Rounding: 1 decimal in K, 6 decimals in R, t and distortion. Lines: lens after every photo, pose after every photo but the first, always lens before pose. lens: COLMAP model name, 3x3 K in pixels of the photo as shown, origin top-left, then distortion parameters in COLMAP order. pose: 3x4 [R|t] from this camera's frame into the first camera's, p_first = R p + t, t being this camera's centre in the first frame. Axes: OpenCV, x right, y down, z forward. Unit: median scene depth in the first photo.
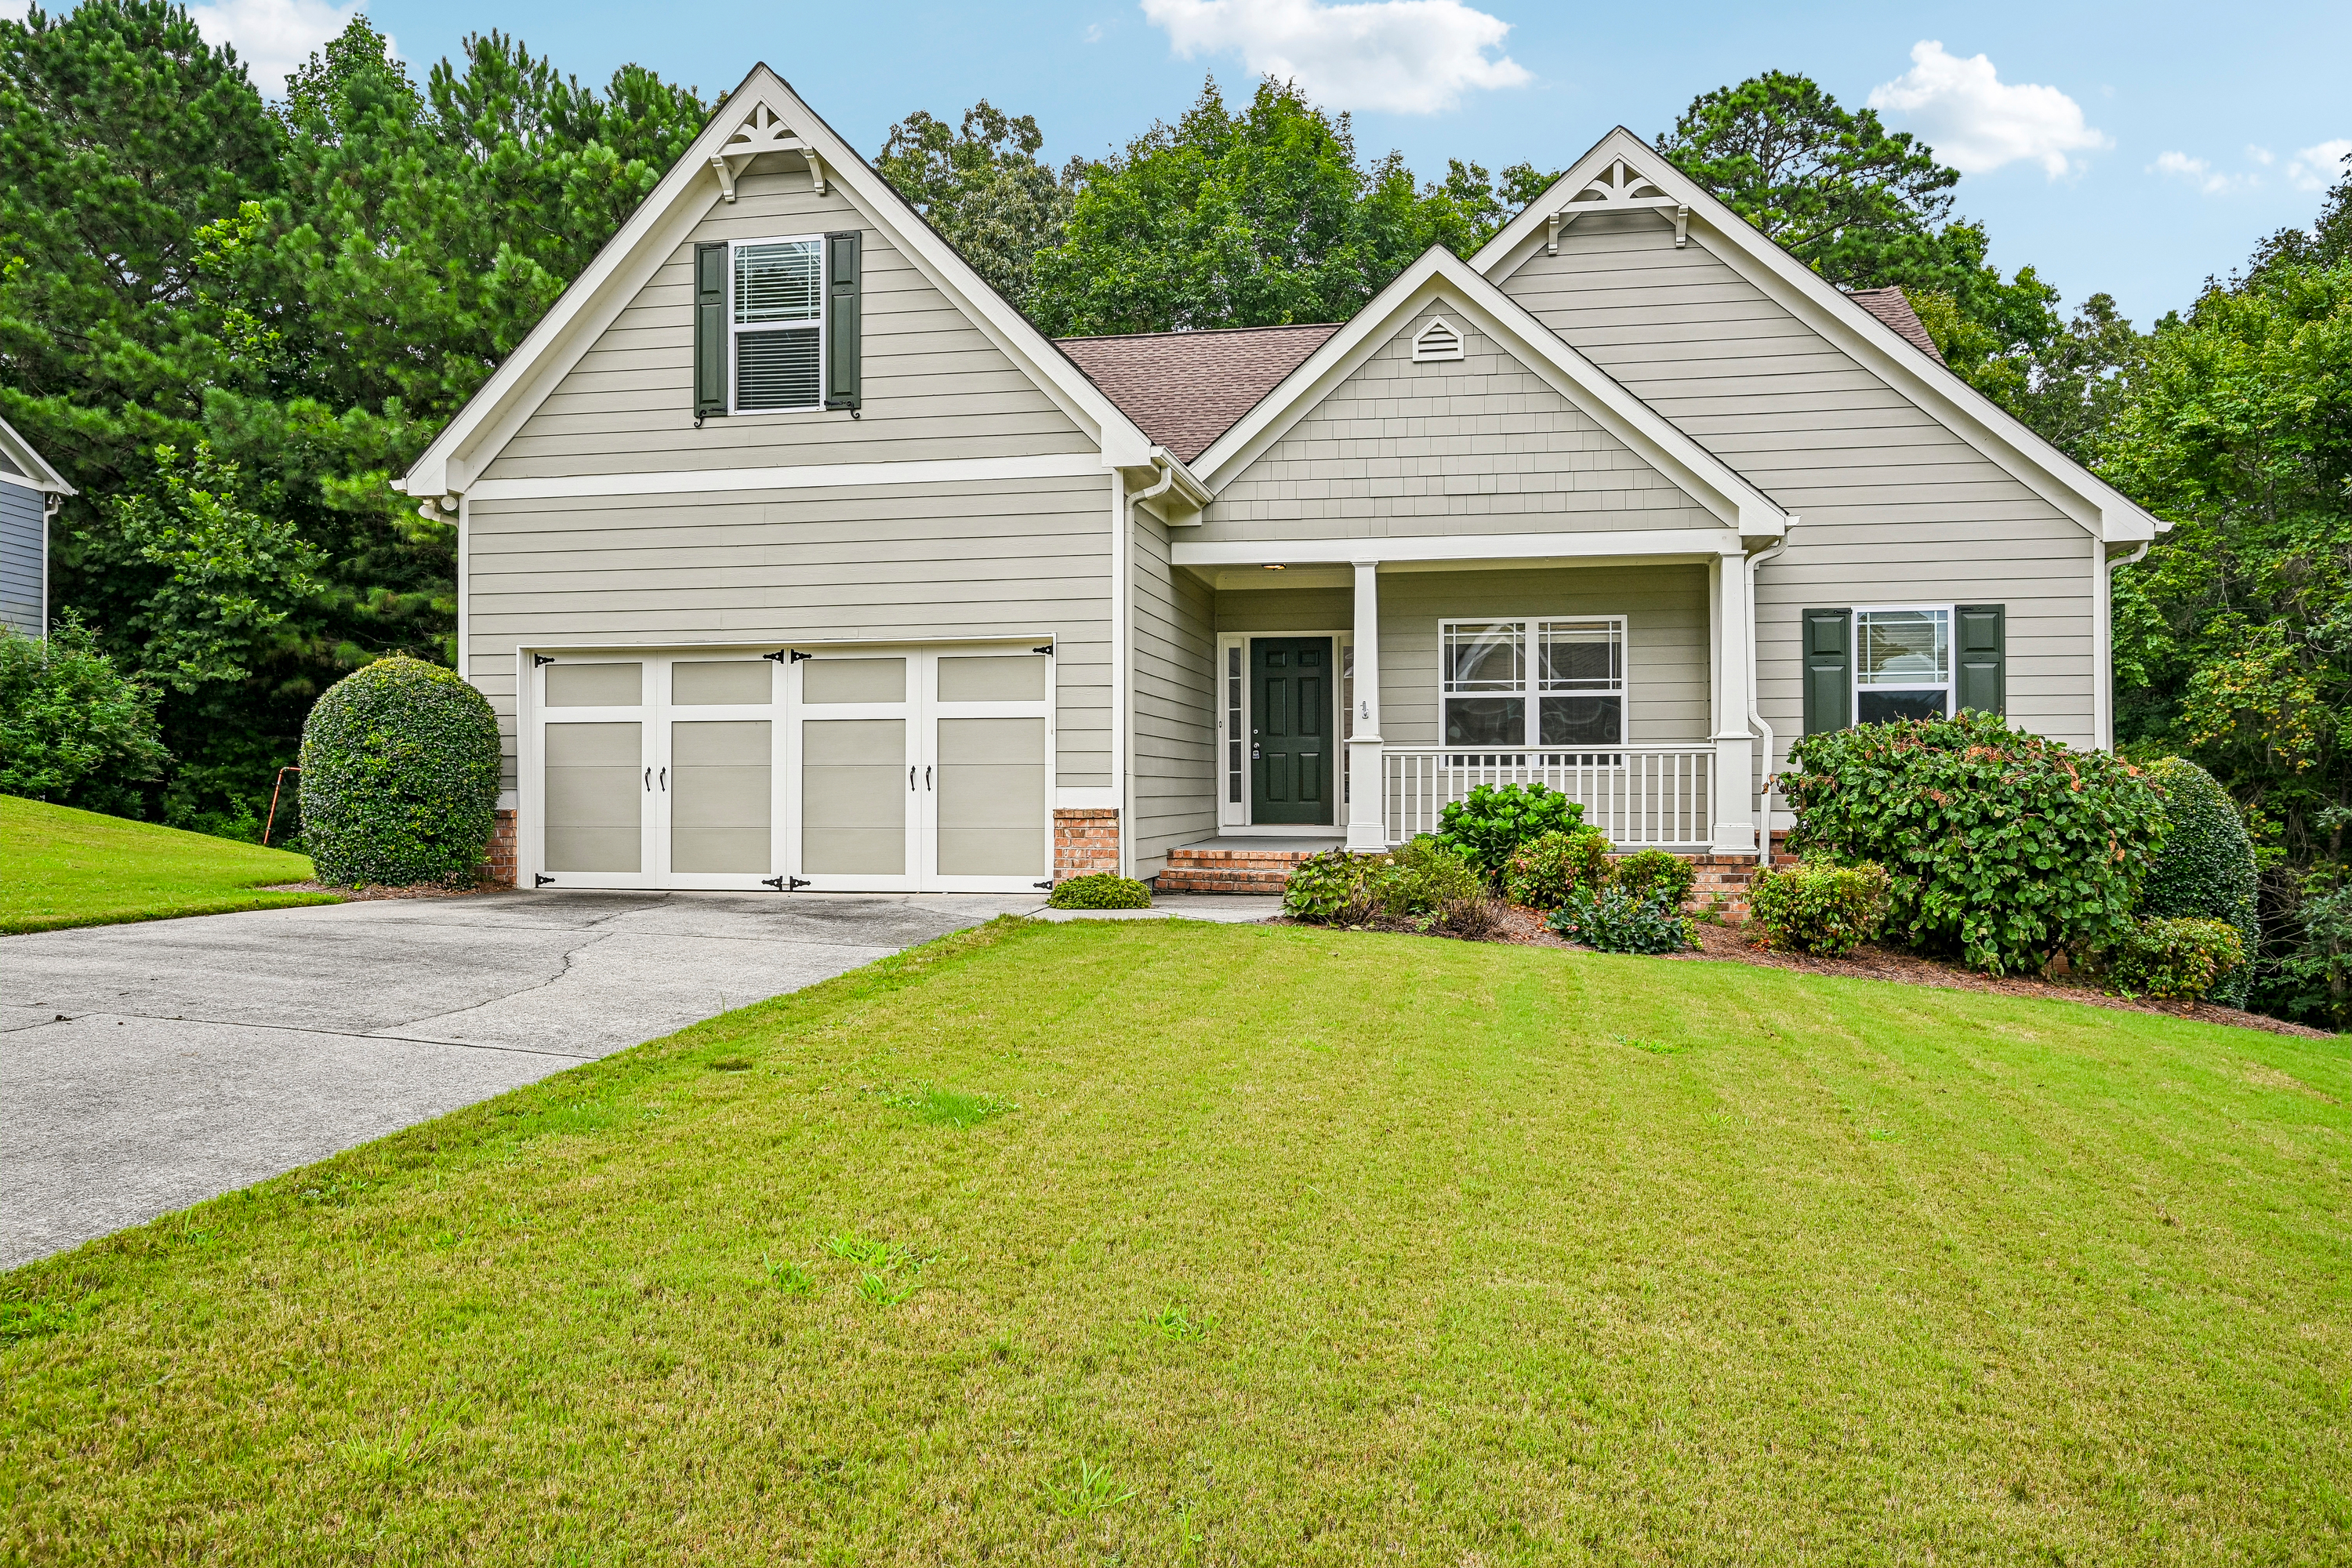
lens RADIAL K [[1672.9, 0, 1180.4], [0, 1672.9, 781.2], [0, 0, 1]] dist [-0.010737, -0.000700]
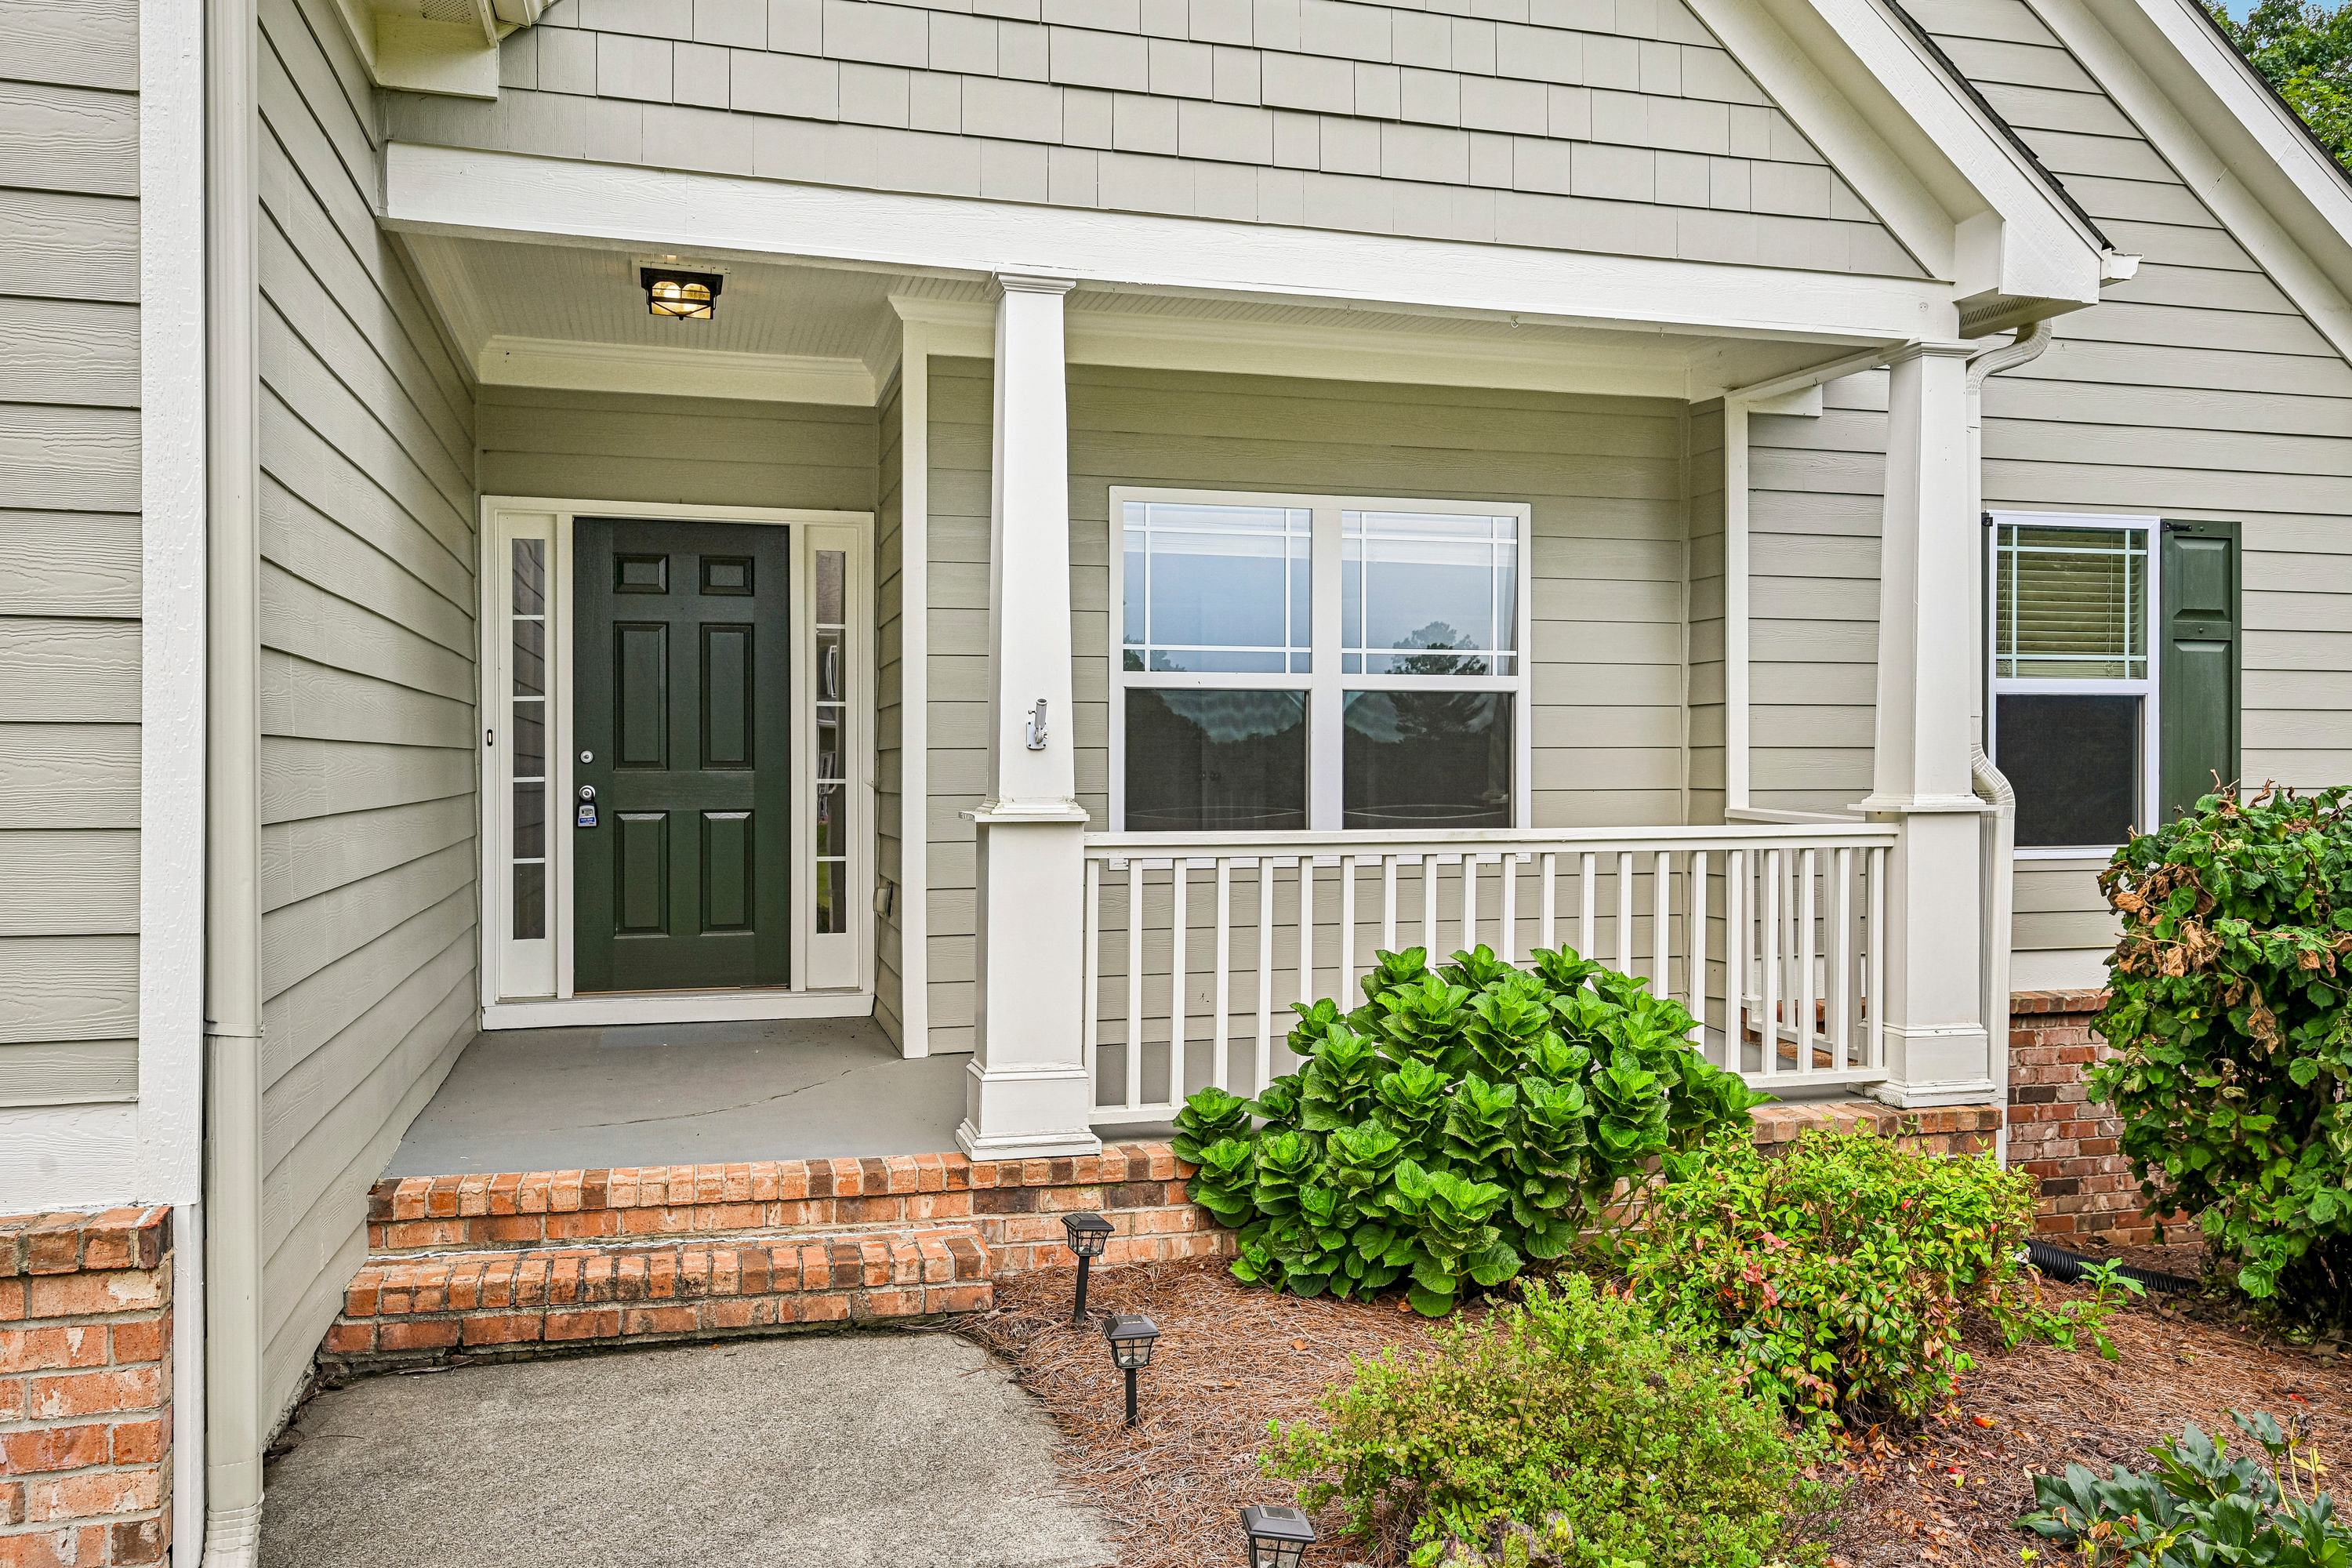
lens RADIAL K [[1804.1, 0, 1184.2], [0, 1804.1, 762.0], [0, 0, 1]] dist [0.028705, 0.001796]
pose [[0.893376, 0.002730, 0.449302, -0.023505], [-0.004845, 0.999982, 0.003558, -0.035632], [-0.449285, -0.005355, 0.893373, 0.649612]]
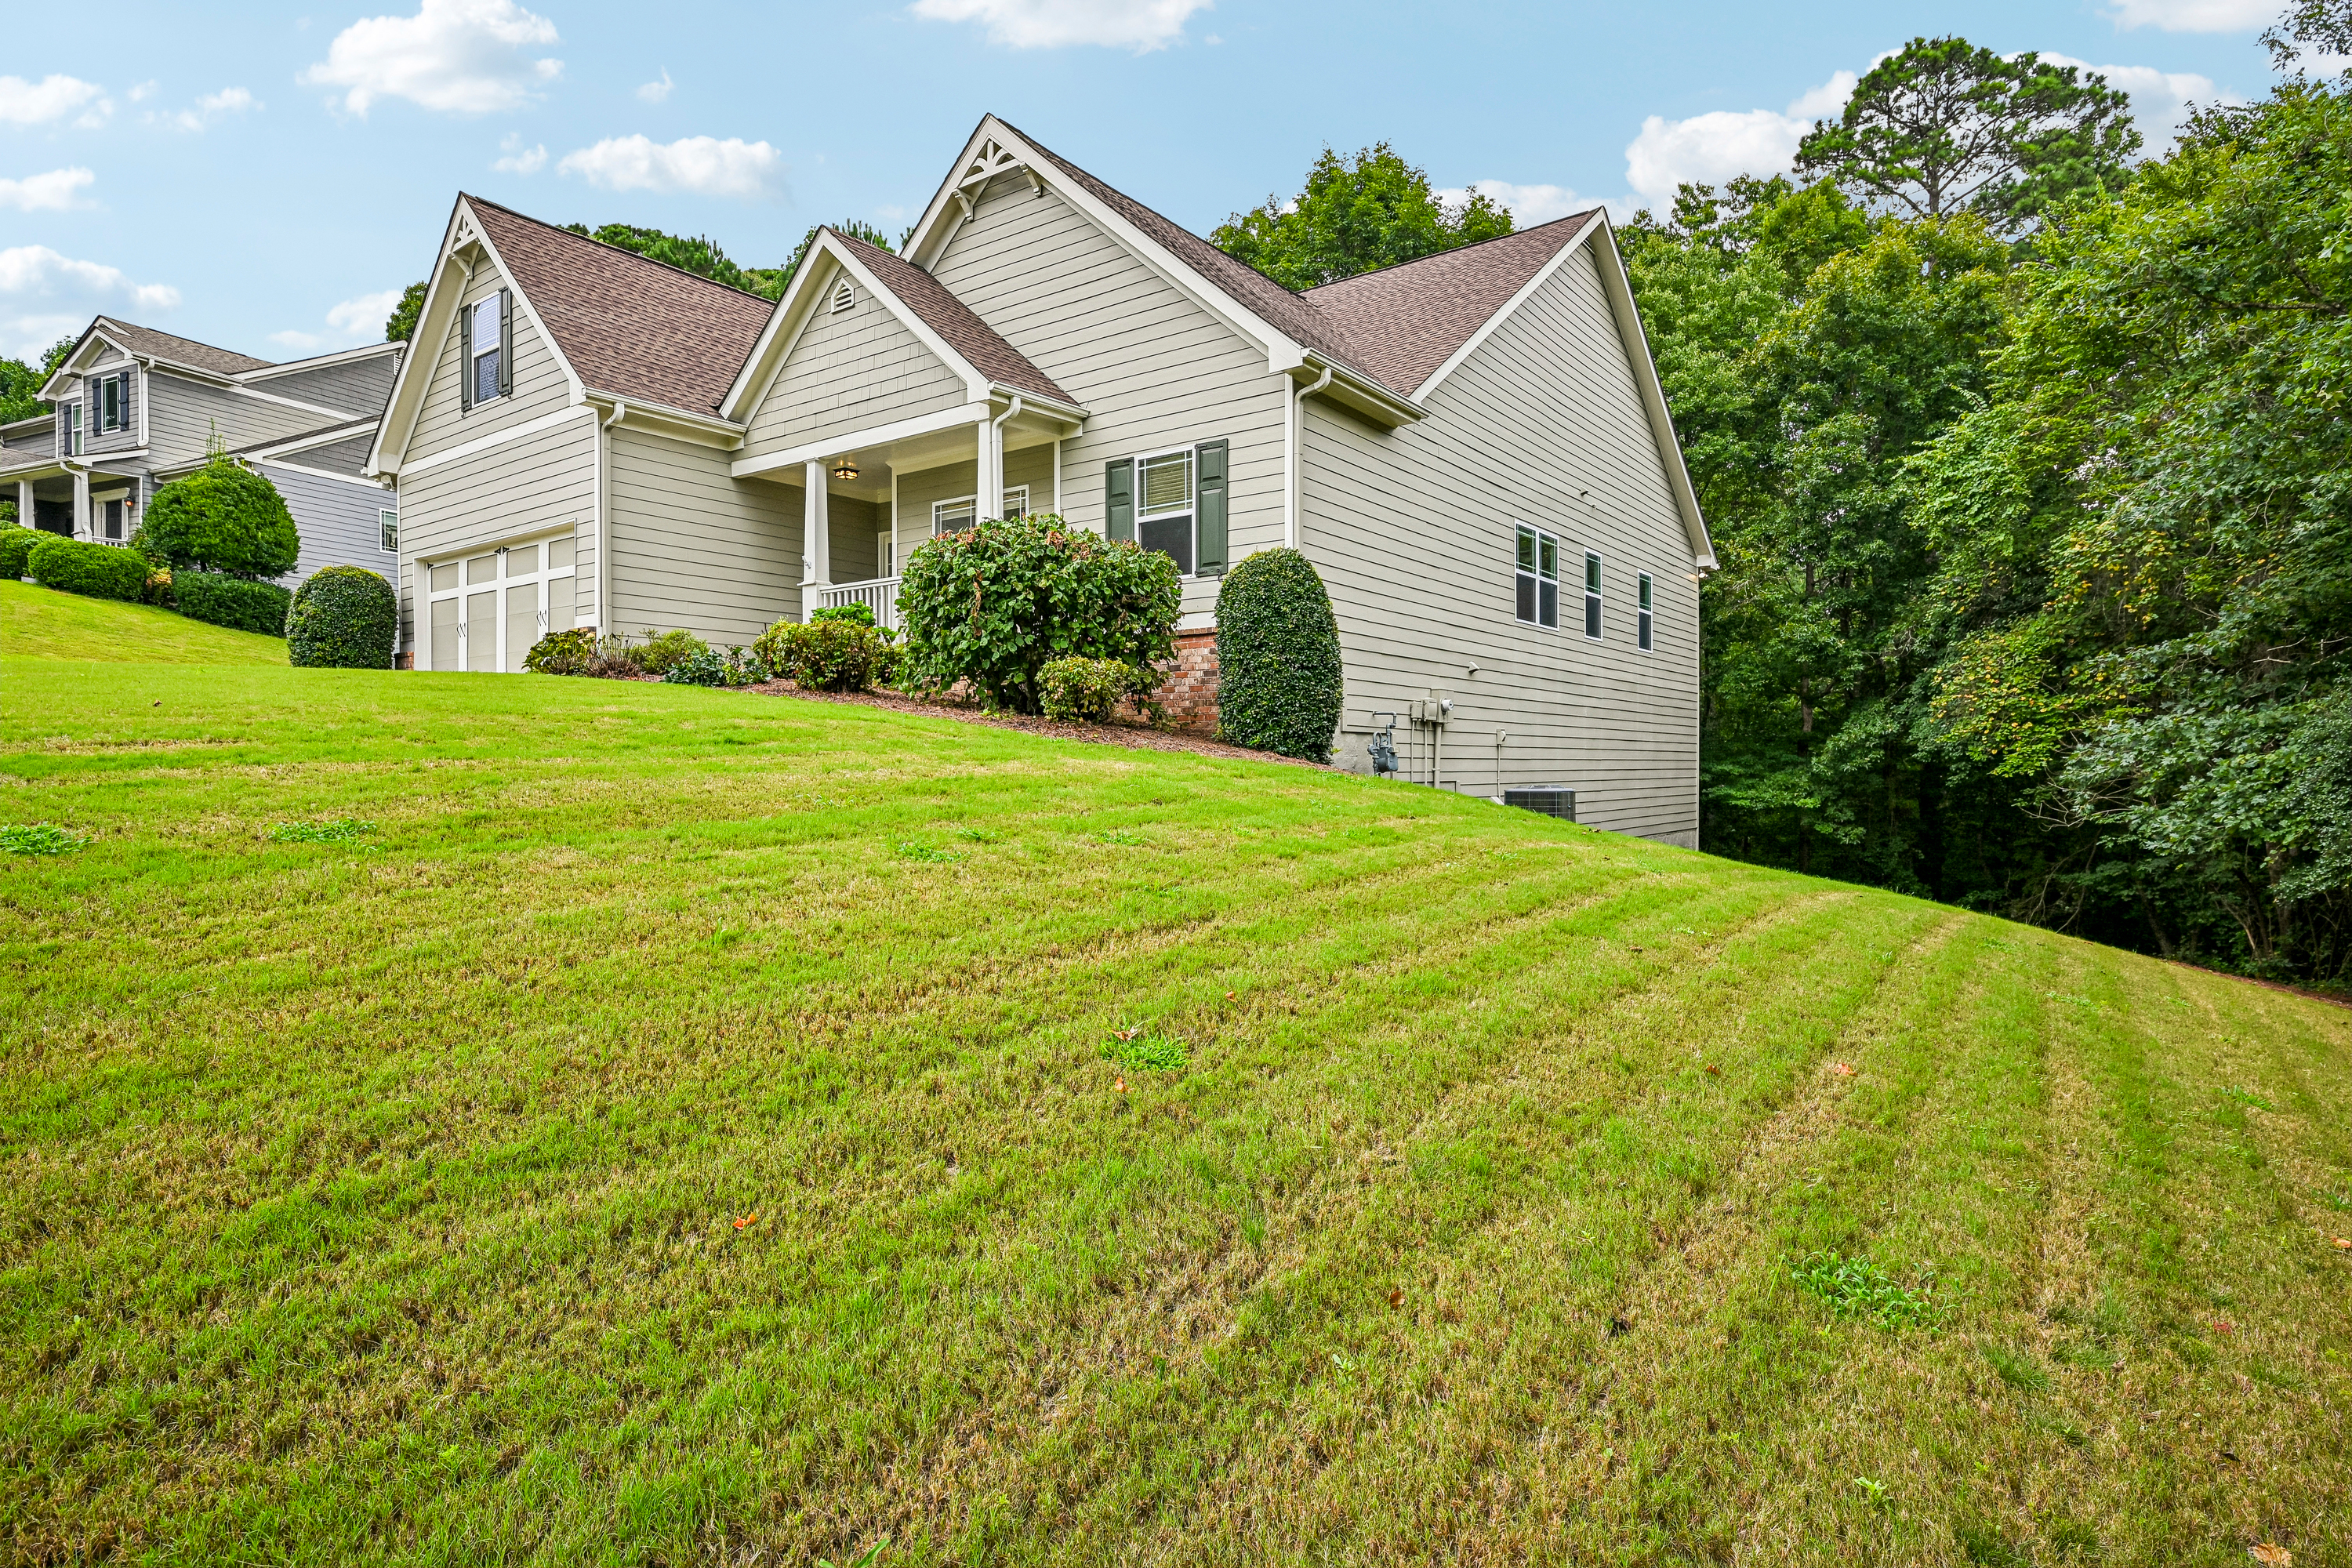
lens RADIAL K [[1241.2, 0, 1178.7], [0, 1241.2, 778.9], [0, 0, 1]] dist [-0.001916, 0.000124]
pose [[0.899446, 0.006807, -0.436979, 0.842773], [0.001393, 0.999829, 0.018442, 0.121749], [0.437030, -0.017196, 0.899283, 0.168303]]
